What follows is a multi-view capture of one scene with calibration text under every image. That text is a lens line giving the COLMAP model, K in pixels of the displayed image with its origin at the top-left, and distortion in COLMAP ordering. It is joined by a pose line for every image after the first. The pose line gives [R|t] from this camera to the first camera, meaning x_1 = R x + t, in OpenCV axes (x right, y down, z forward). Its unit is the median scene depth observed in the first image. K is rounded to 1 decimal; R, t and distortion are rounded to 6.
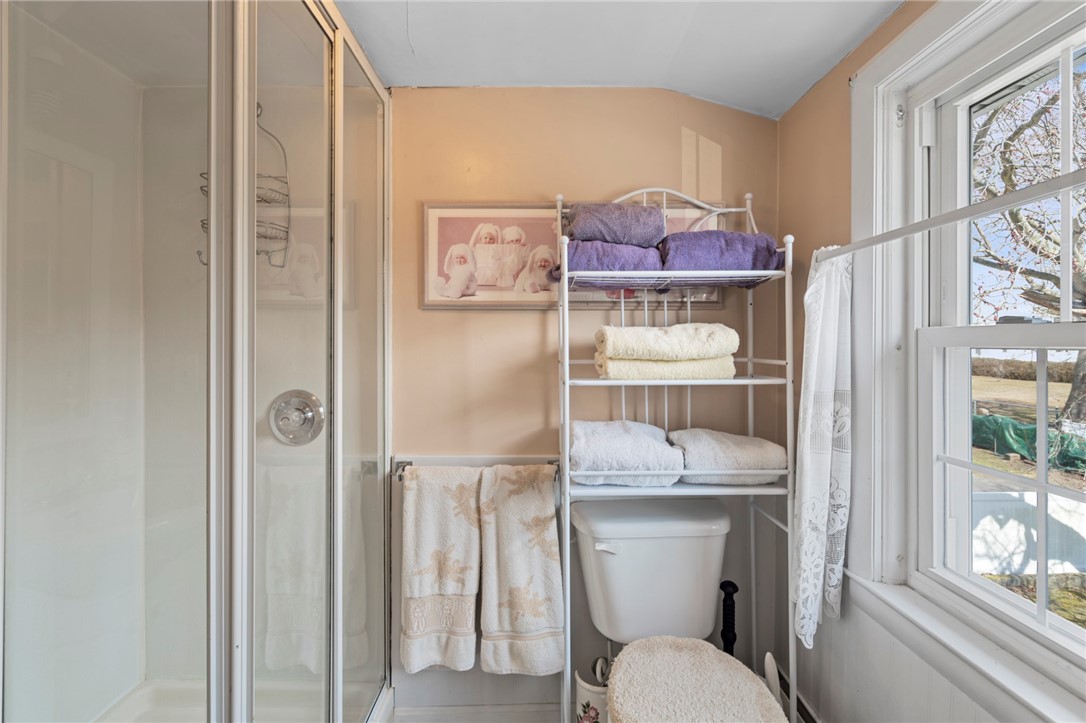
lens RADIAL K [[492.7, 0, 537.5], [0, 492.7, 343.4], [0, 0, 1]] dist [-0.008067, 0.003224]
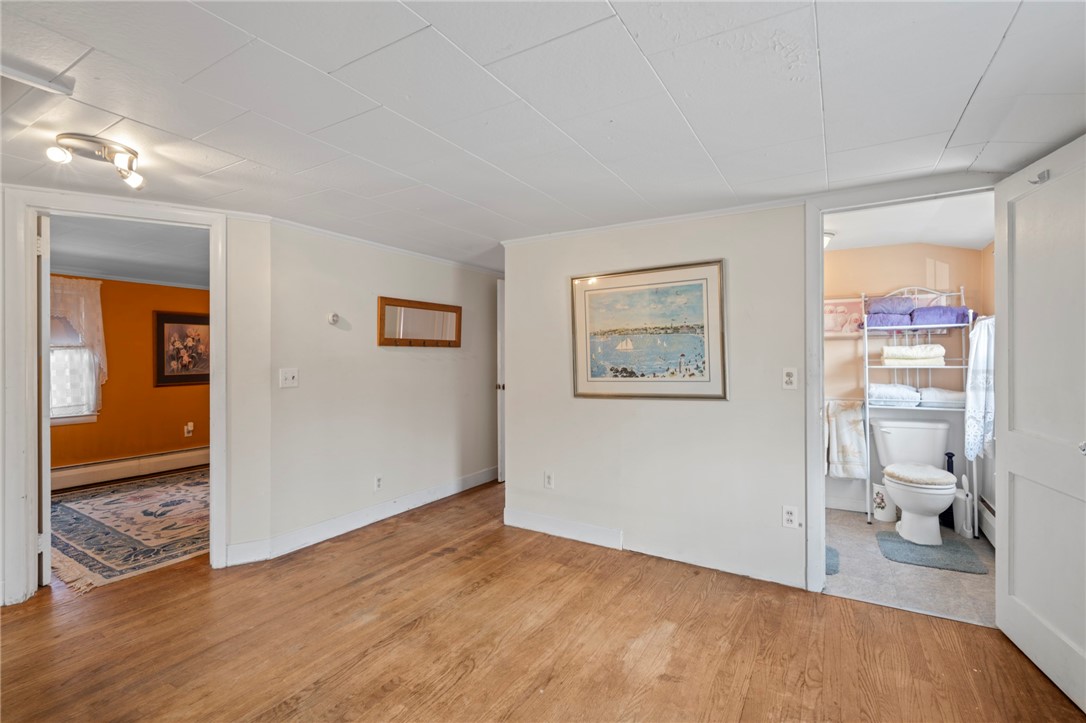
lens RADIAL K [[492.7, 0, 535.9], [0, 492.7, 352.5], [0, 0, 1]] dist [-0.008067, 0.003224]
pose [[0.853734, -0.009820, -0.520617, -0.082308], [0.009093, 0.999951, -0.003950, -0.007386], [0.520630, -0.001361, 0.853781, -2.101674]]
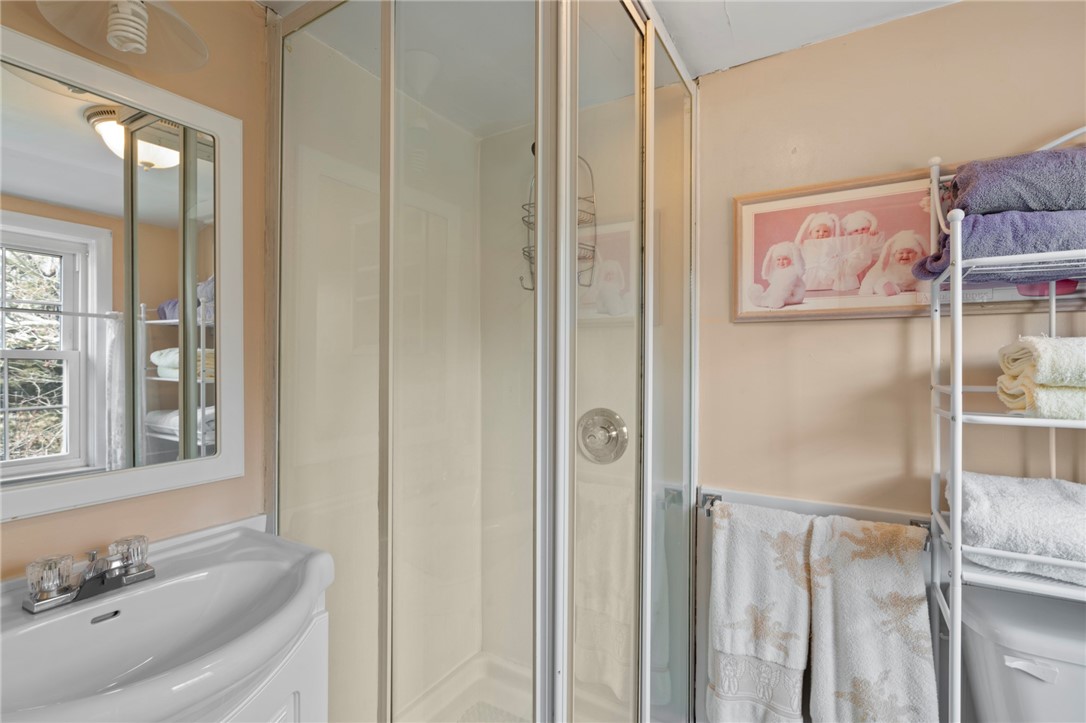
lens RADIAL K [[492.7, 0, 544.2], [0, 492.7, 367.3], [0, 0, 1]] dist [-0.008067, 0.003224]
pose [[0.855330, 0.008391, -0.518015, -0.076180], [-0.003160, 0.999935, 0.010980, 0.000816], [0.518073, -0.007755, 0.855301, 0.087507]]
